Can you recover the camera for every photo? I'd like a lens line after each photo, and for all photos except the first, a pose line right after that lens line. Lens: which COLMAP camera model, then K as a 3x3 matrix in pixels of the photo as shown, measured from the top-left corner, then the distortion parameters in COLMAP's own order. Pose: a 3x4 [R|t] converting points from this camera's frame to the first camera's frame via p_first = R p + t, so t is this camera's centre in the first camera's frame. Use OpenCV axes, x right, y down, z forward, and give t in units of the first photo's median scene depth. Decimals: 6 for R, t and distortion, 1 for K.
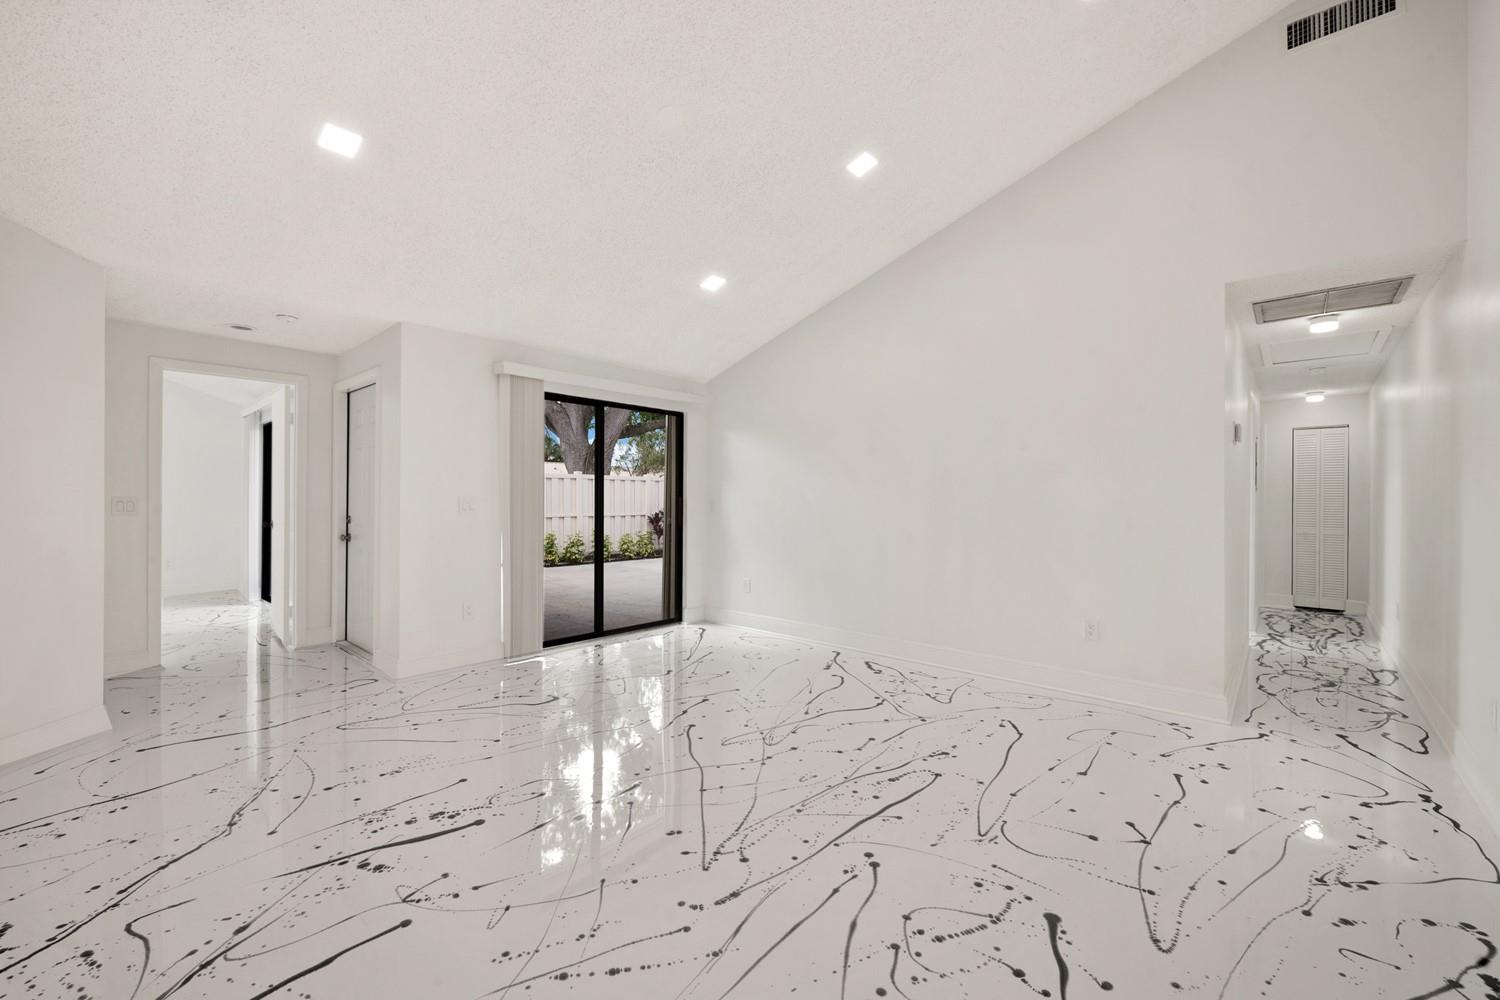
lens RADIAL K [[613.8, 0, 749.6], [0, 613.8, 498.6], [0, 0, 1]] dist [-0.001124, -0.000549]
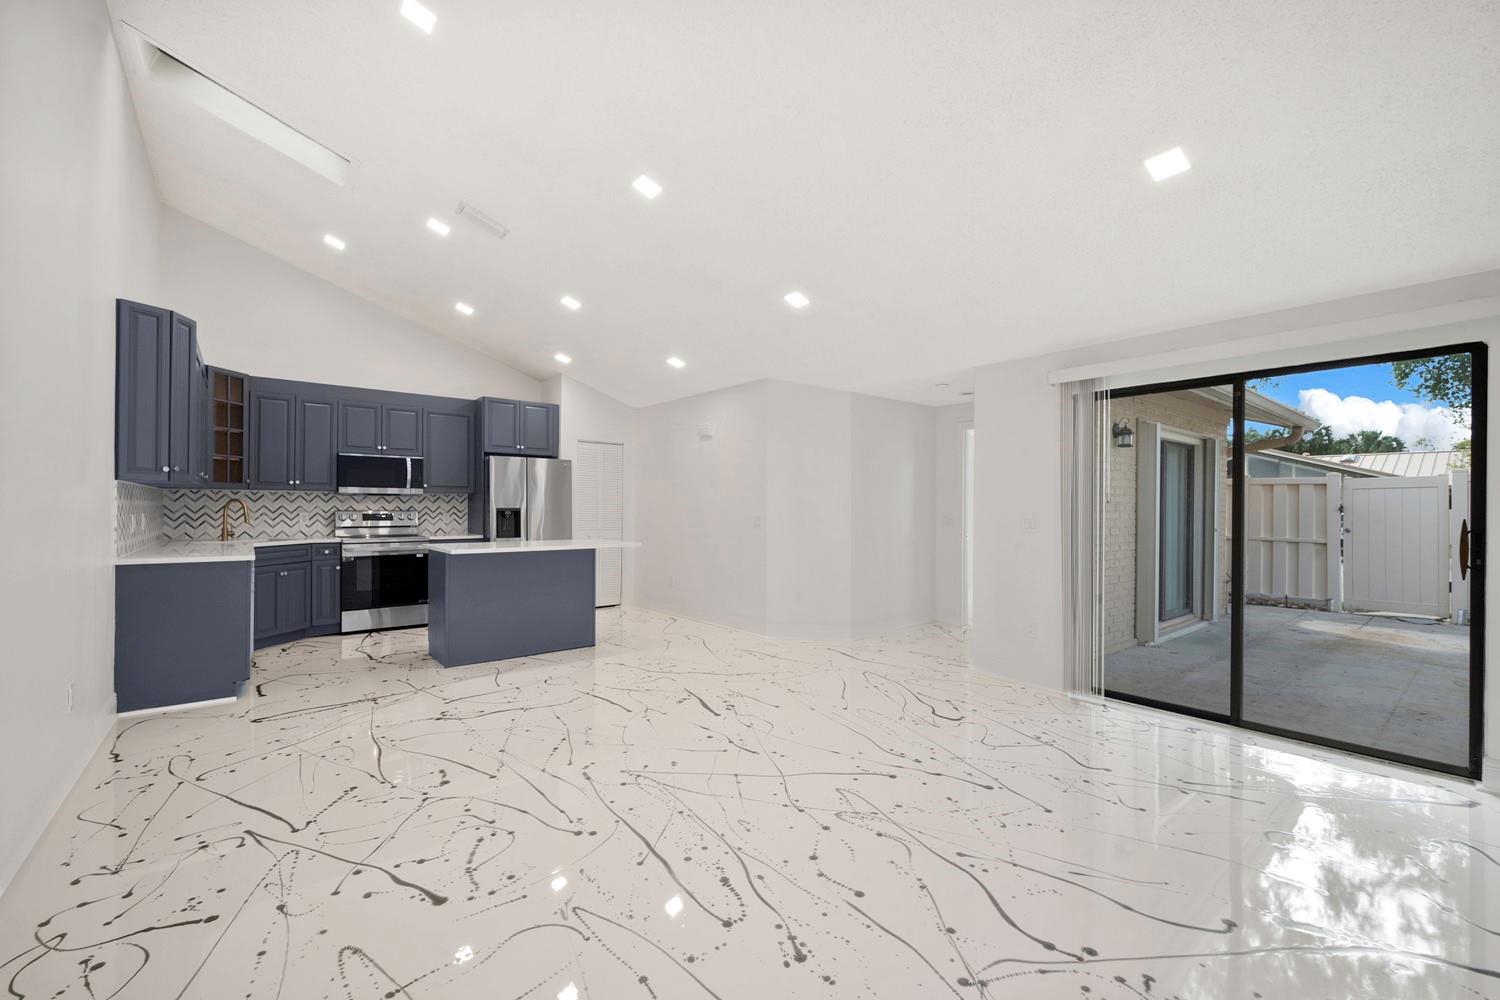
lens RADIAL K [[613.8, 0, 742.7], [0, 613.8, 507.0], [0, 0, 1]] dist [-0.001124, -0.000549]
pose [[-0.159392, -0.006942, -0.987191, 1.134022], [-0.005859, 0.999964, -0.006086, -0.014544], [0.987198, 0.004814, -0.159427, 1.293217]]
